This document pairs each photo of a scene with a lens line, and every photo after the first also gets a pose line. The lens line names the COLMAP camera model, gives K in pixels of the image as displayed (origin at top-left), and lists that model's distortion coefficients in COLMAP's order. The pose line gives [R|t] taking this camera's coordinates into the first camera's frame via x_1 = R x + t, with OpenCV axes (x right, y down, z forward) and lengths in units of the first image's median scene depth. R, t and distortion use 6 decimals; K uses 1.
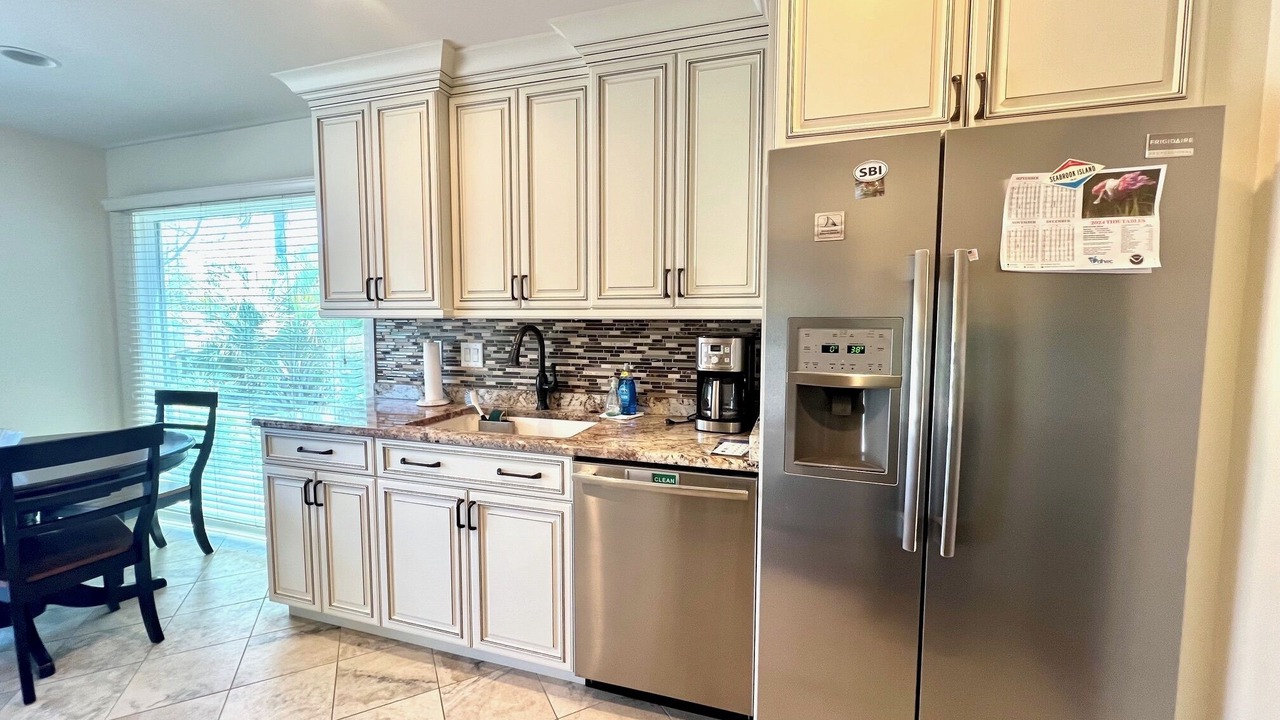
lens RADIAL K [[506.4, 0, 638.7], [0, 506.4, 361.6], [0, 0, 1]] dist [-0.001887, 0.000728]
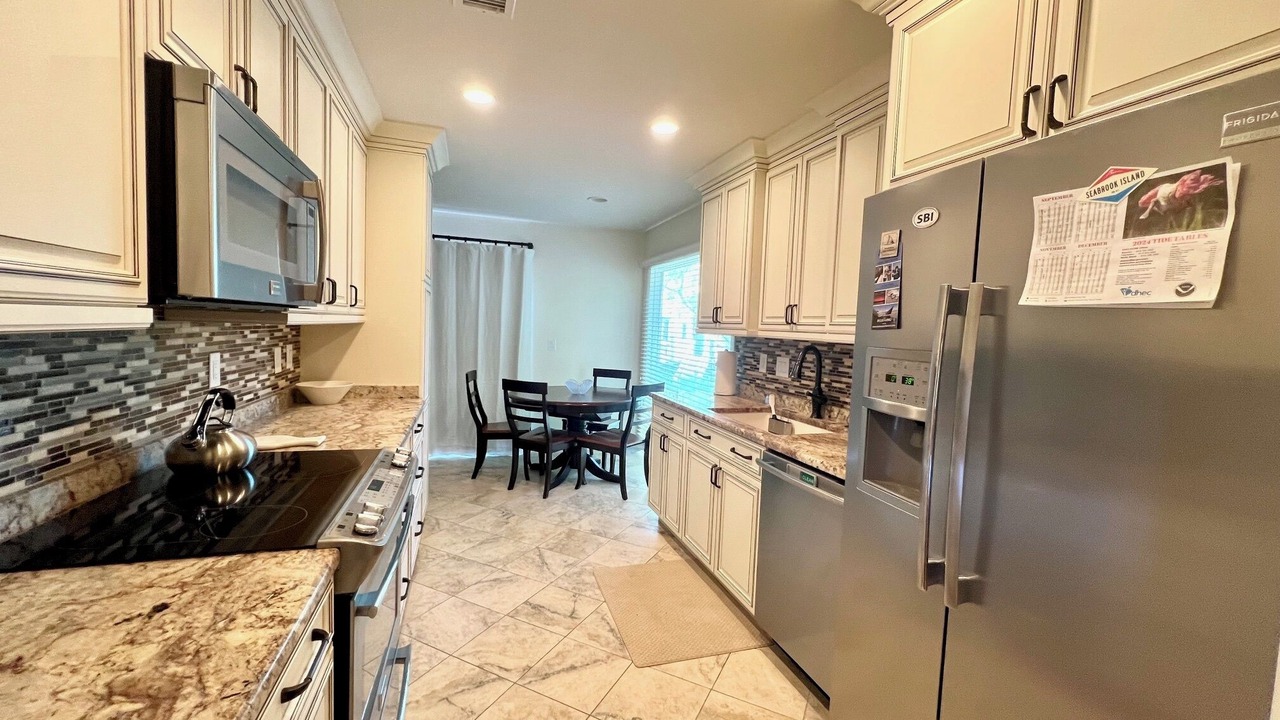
lens RADIAL K [[513.3, 0, 634.4], [0, 513.3, 360.9], [0, 0, 1]] dist [-0.000181, 0.000082]
pose [[0.580533, 0.073141, -0.810945, 0.638516], [-0.101727, 0.994669, 0.016887, -0.016853], [0.807857, 0.072692, 0.584879, -0.042385]]
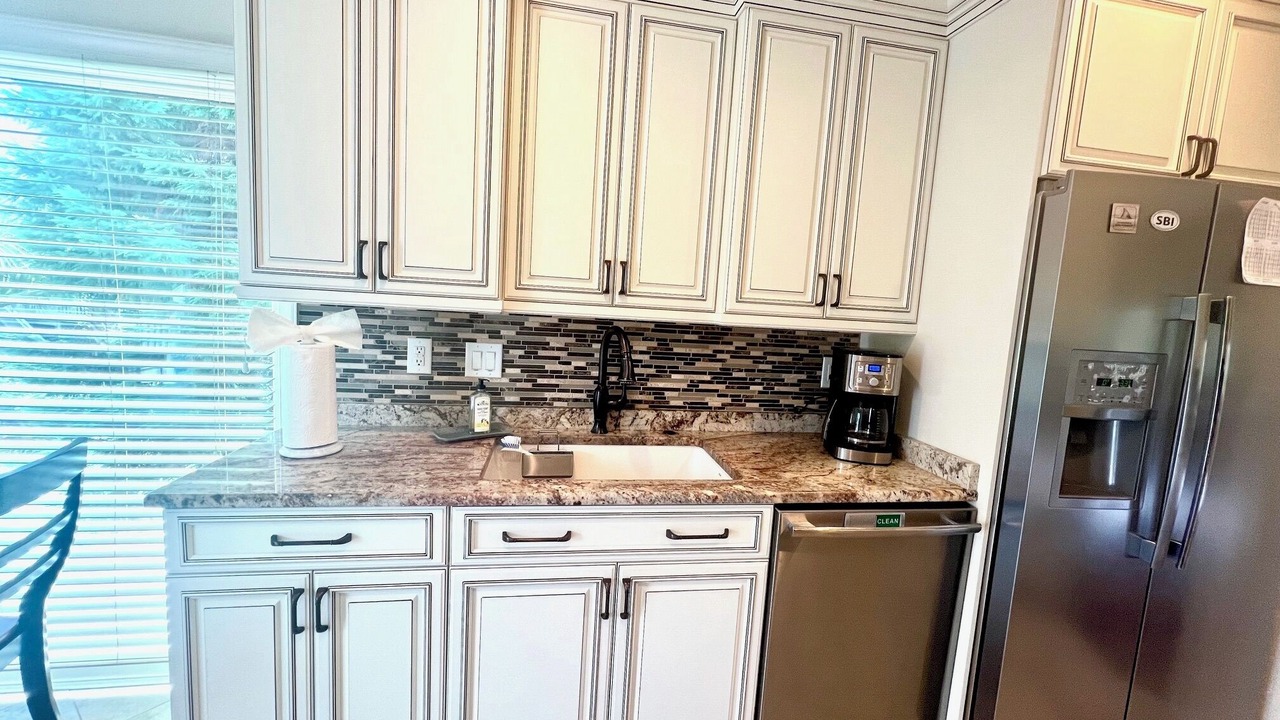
lens RADIAL K [[506.4, 0, 635.5], [0, 506.4, 363.3], [0, 0, 1]] dist [-0.001887, 0.000728]
pose [[0.890666, -0.004805, 0.454632, -0.616480], [-0.017996, 0.998788, 0.045813, -0.060751], [-0.454301, -0.048985, 0.889500, 0.355861]]
